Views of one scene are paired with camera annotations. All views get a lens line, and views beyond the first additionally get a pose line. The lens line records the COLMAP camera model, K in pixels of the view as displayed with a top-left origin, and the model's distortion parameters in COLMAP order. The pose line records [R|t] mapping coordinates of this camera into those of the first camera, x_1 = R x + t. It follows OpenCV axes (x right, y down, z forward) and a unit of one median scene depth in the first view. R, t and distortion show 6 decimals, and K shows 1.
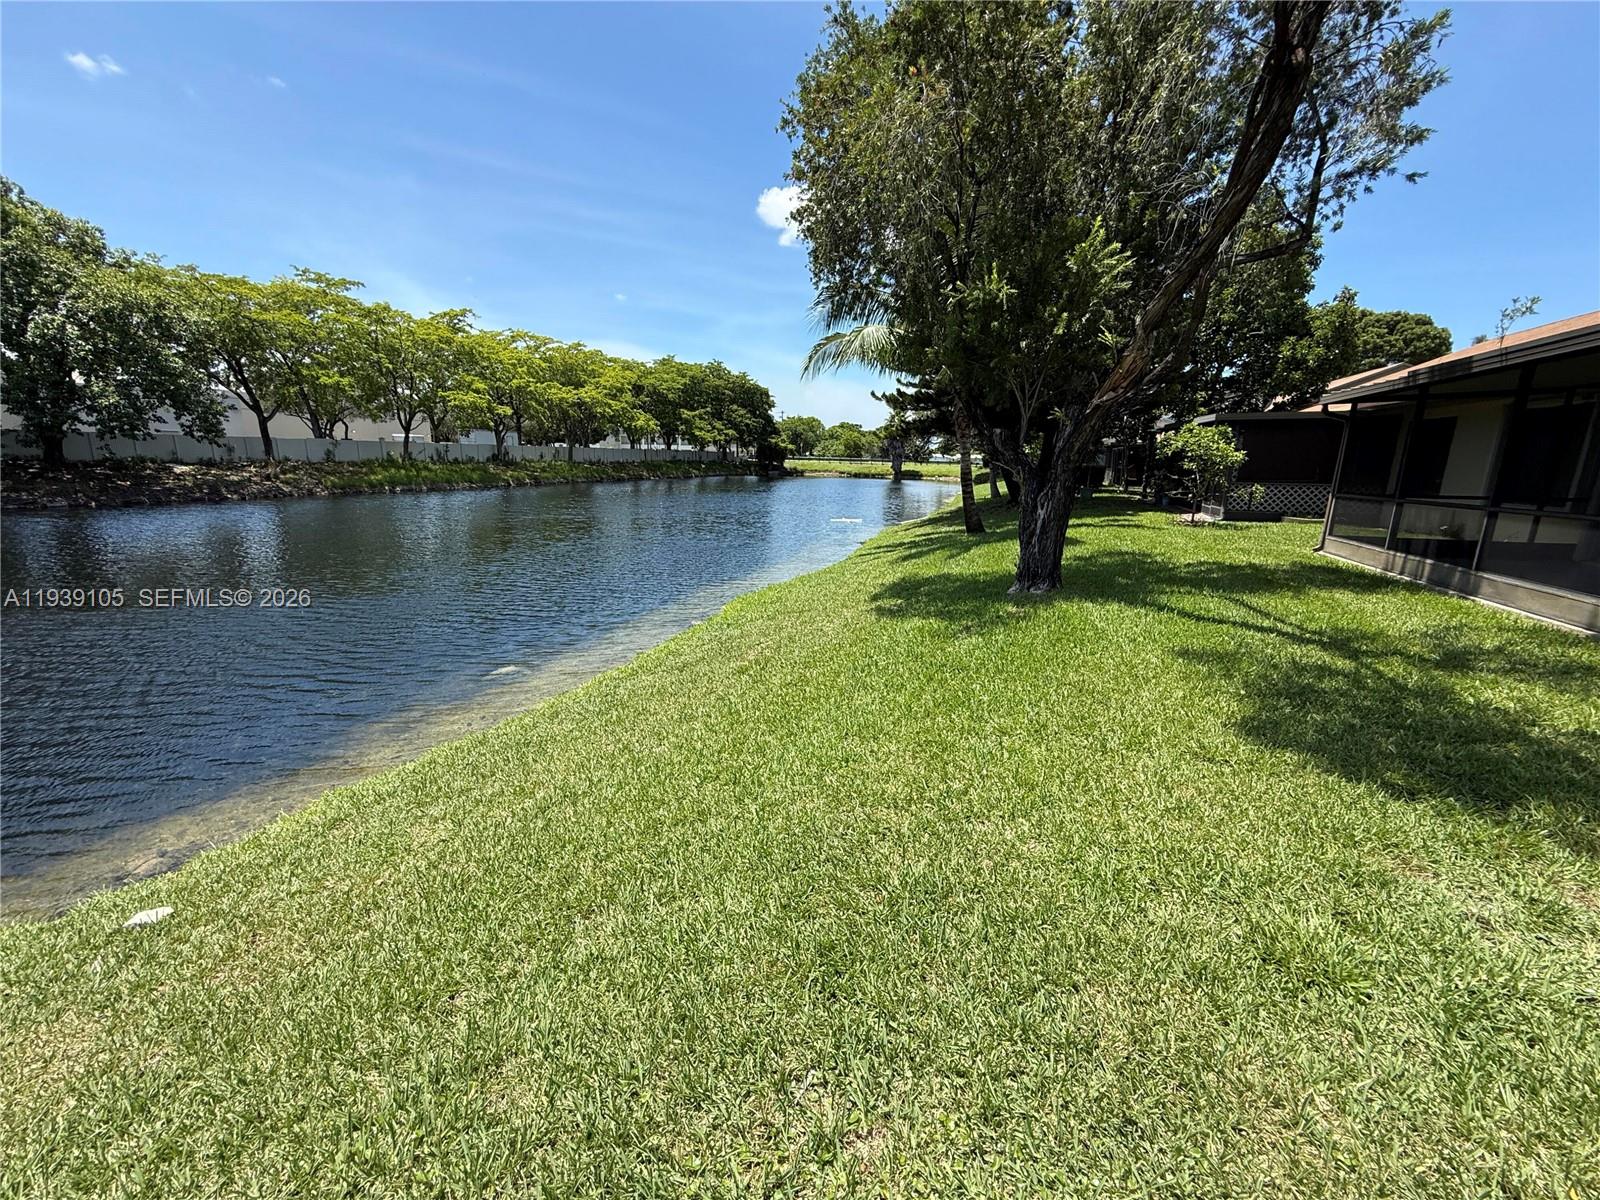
lens RADIAL K [[636.9, 0, 799.8], [0, 636.9, 599.5], [0, 0, 1]] dist [-0.001902, -0.000047]
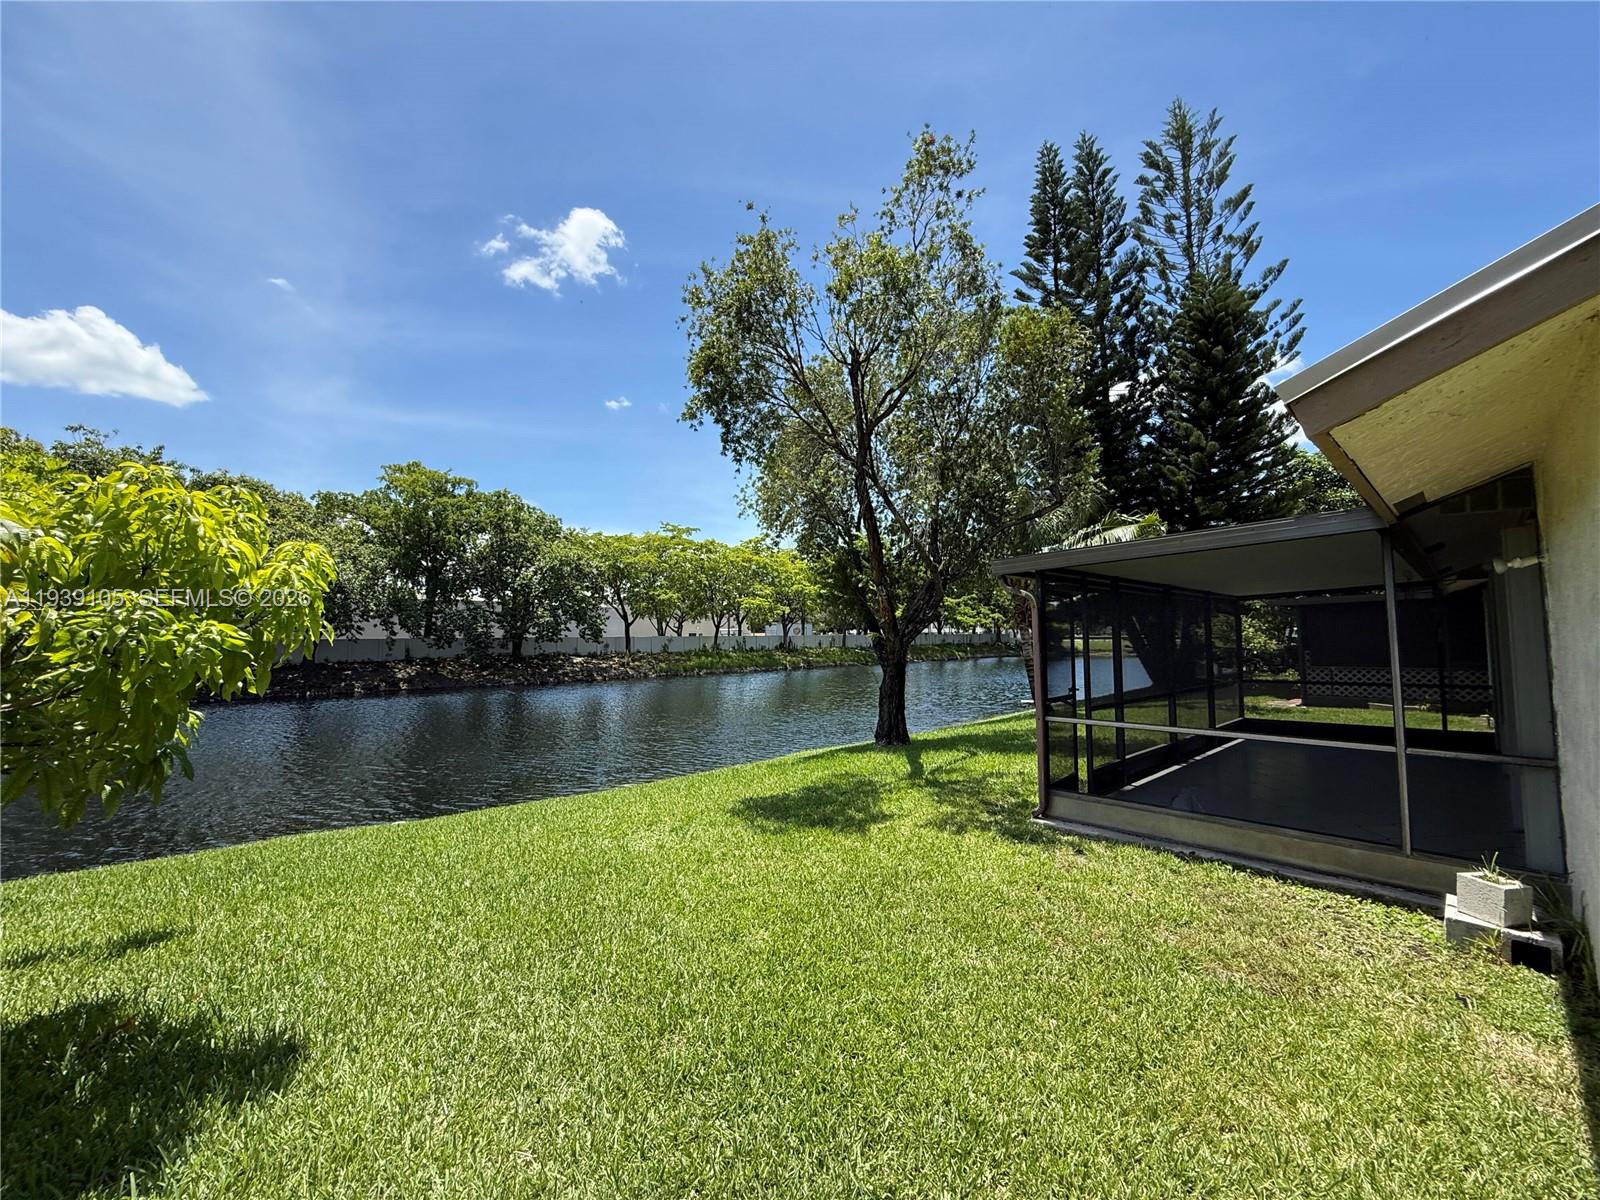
lens RADIAL K [[636.9, 0, 798.7], [0, 636.9, 602.2], [0, 0, 1]] dist [-0.001902, -0.000047]
pose [[0.880562, -0.056804, -0.470515, 0.164845], [-0.073837, 0.964225, -0.254593, 0.006020], [0.468144, 0.258926, 0.844866, -0.048545]]
